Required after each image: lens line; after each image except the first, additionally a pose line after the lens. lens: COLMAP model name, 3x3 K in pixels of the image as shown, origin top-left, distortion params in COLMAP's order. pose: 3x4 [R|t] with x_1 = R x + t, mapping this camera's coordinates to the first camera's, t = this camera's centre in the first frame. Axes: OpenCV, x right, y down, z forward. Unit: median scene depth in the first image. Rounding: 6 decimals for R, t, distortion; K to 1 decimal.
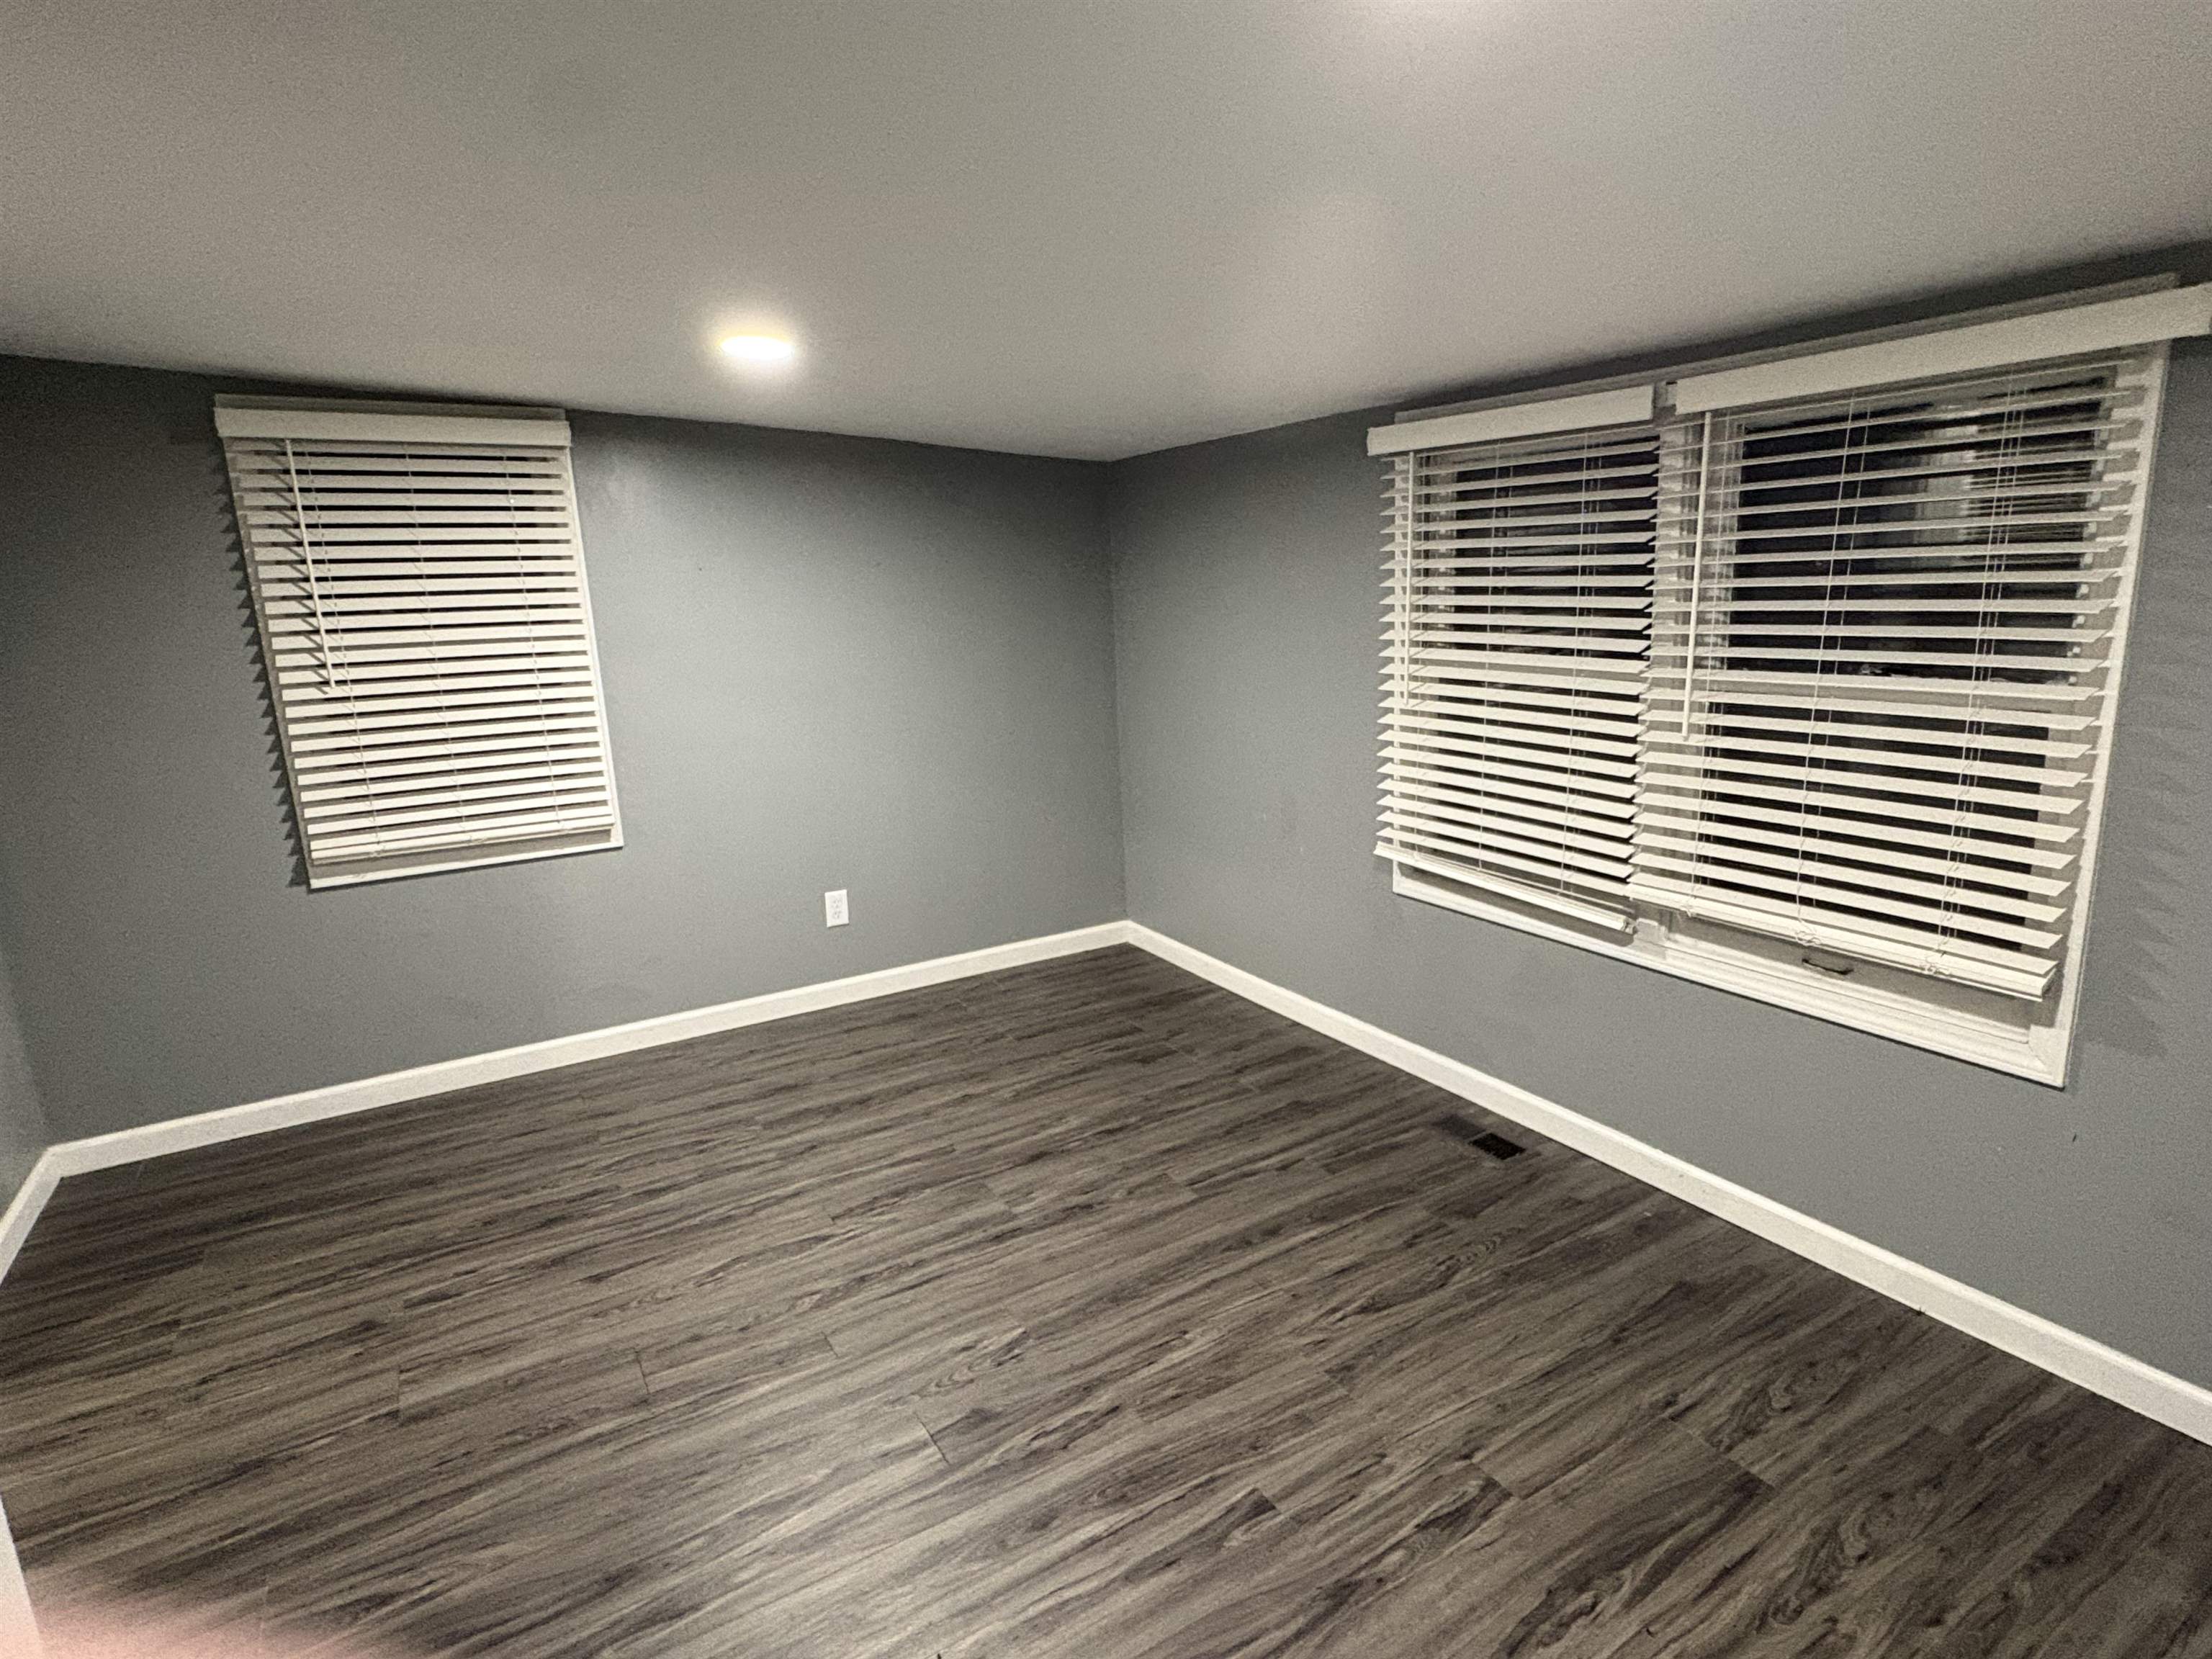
lens RADIAL K [[1150.1, 0, 1098.5], [0, 1150.1, 836.8], [0, 0, 1]] dist [0.000358, 0.001044]
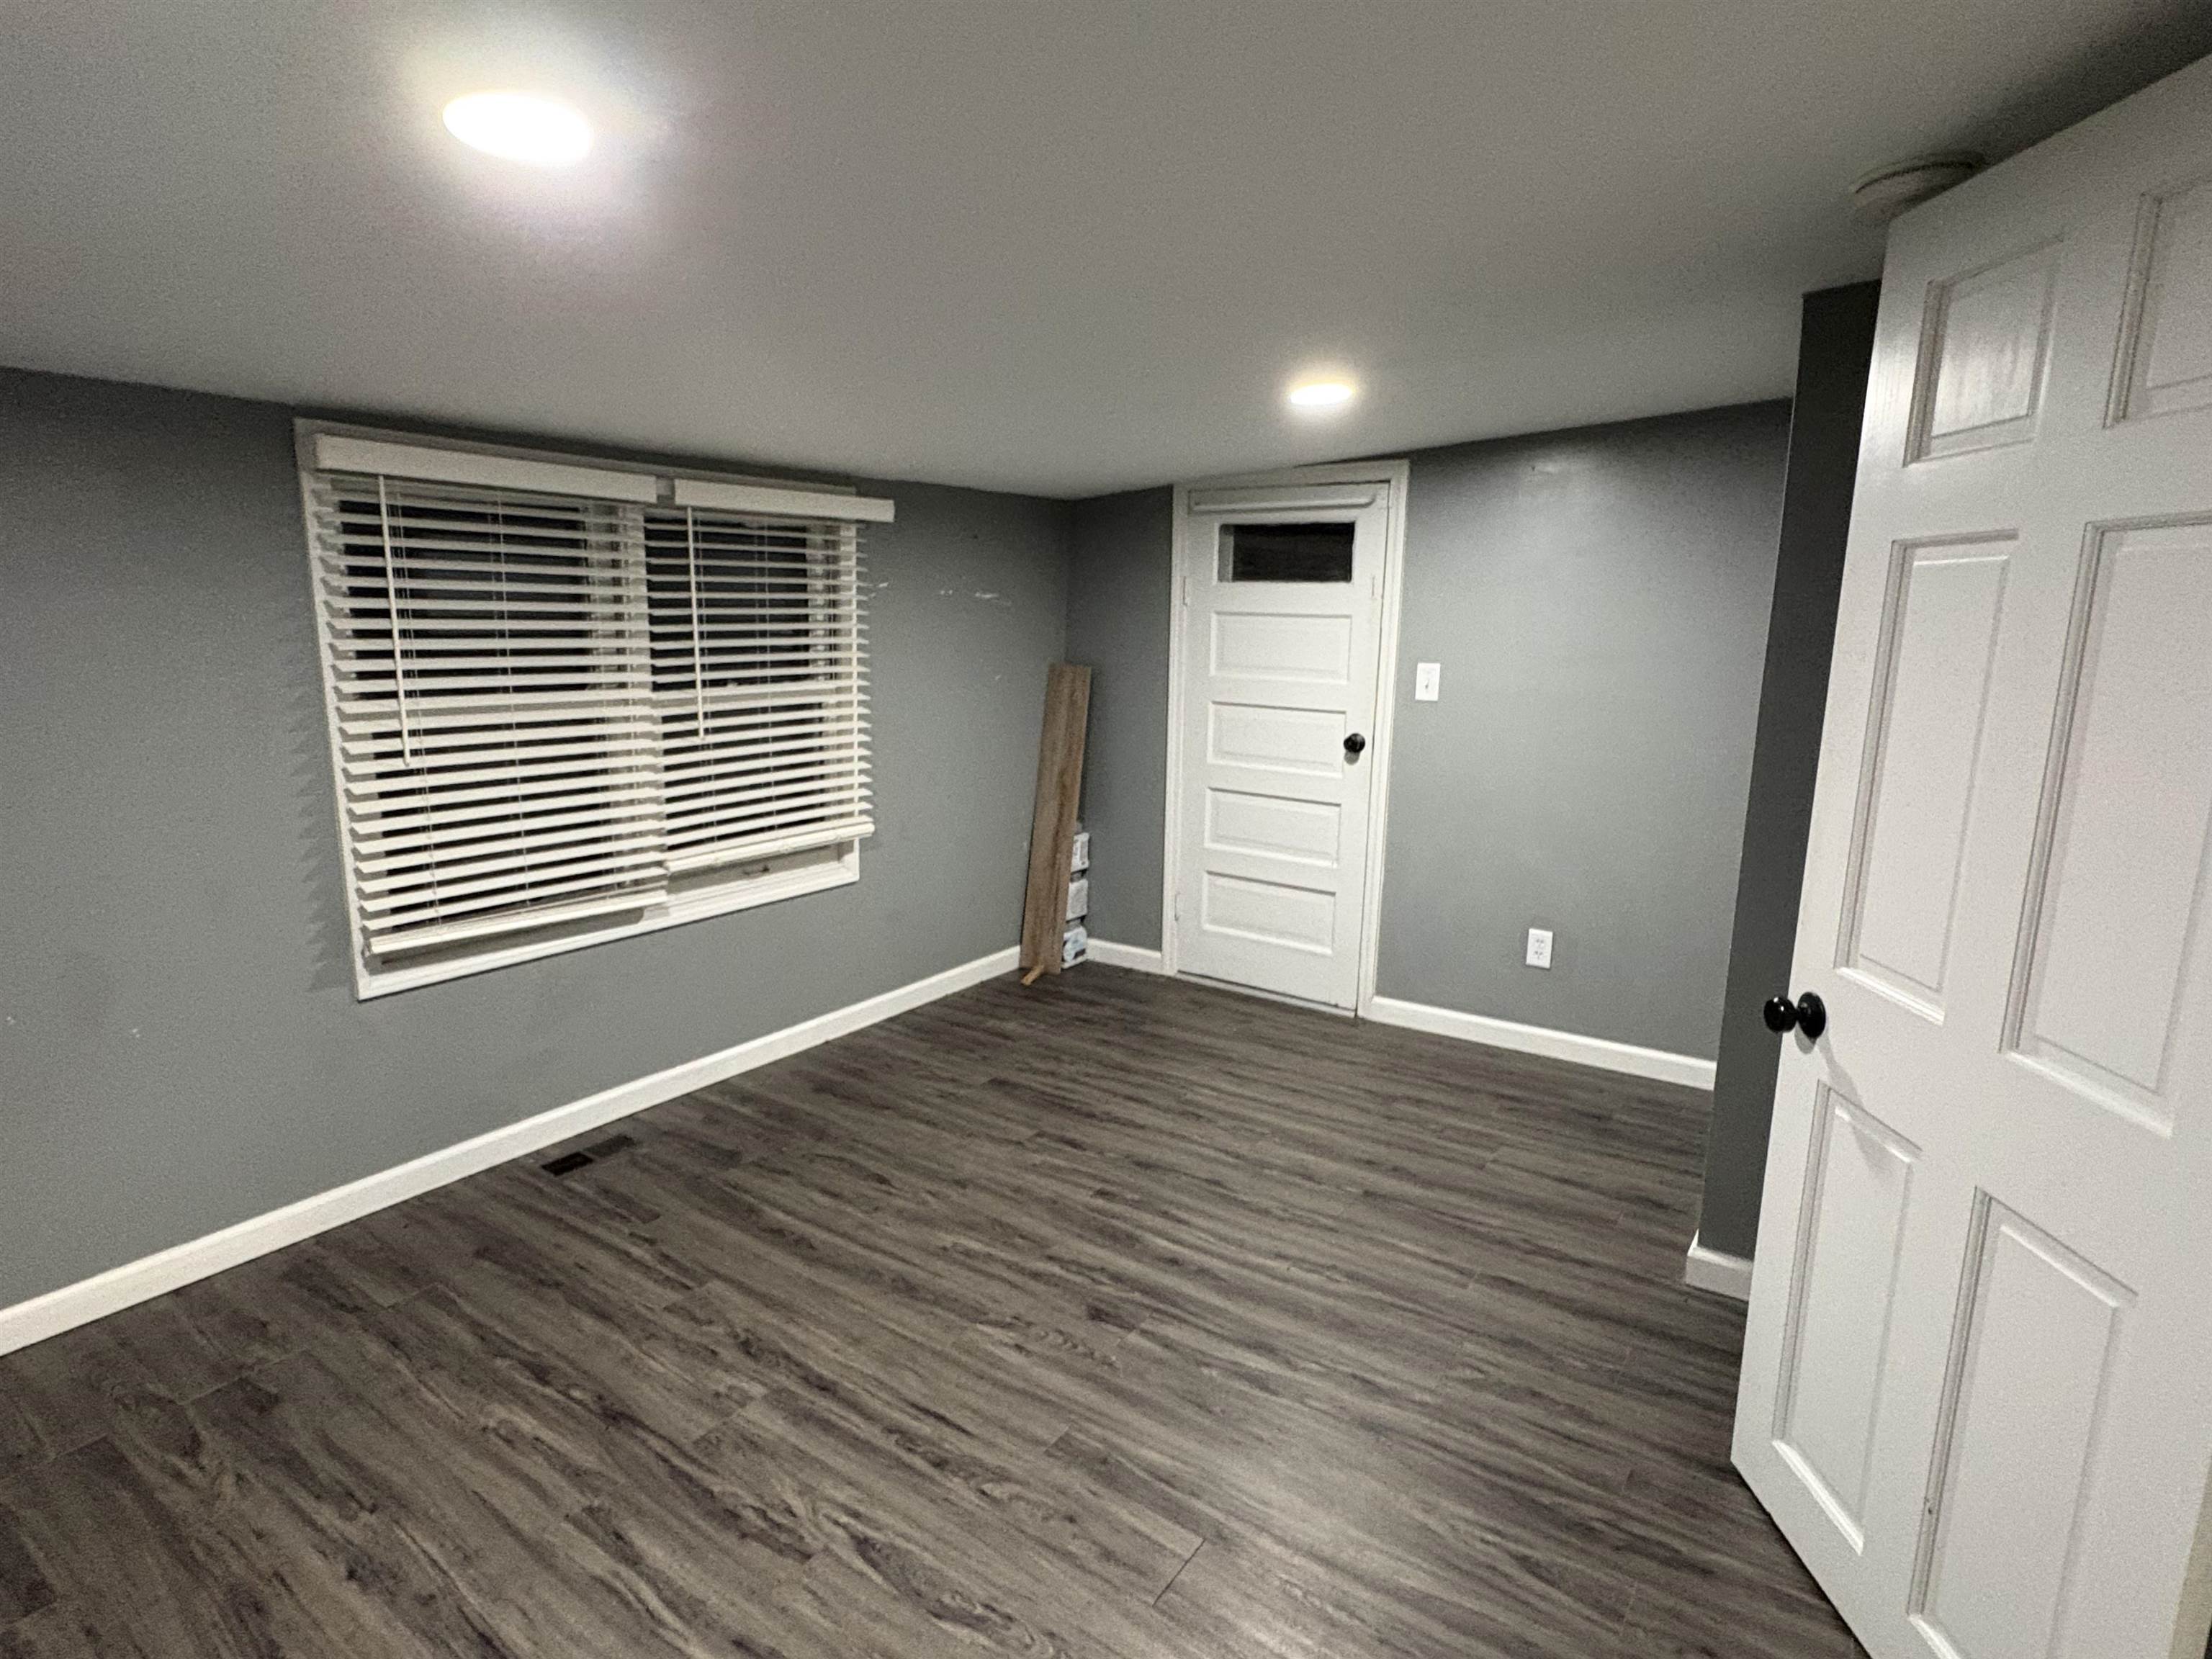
lens RADIAL K [[1159.2, 0, 1103.9], [0, 1159.2, 829.7], [0, 0, 1]] dist [-0.001968, 0.002972]
pose [[-0.403193, -0.136809, 0.904831, -0.925573], [0.210136, 0.948499, 0.237049, -0.204150], [-0.890662, 0.285714, -0.353680, 1.060912]]
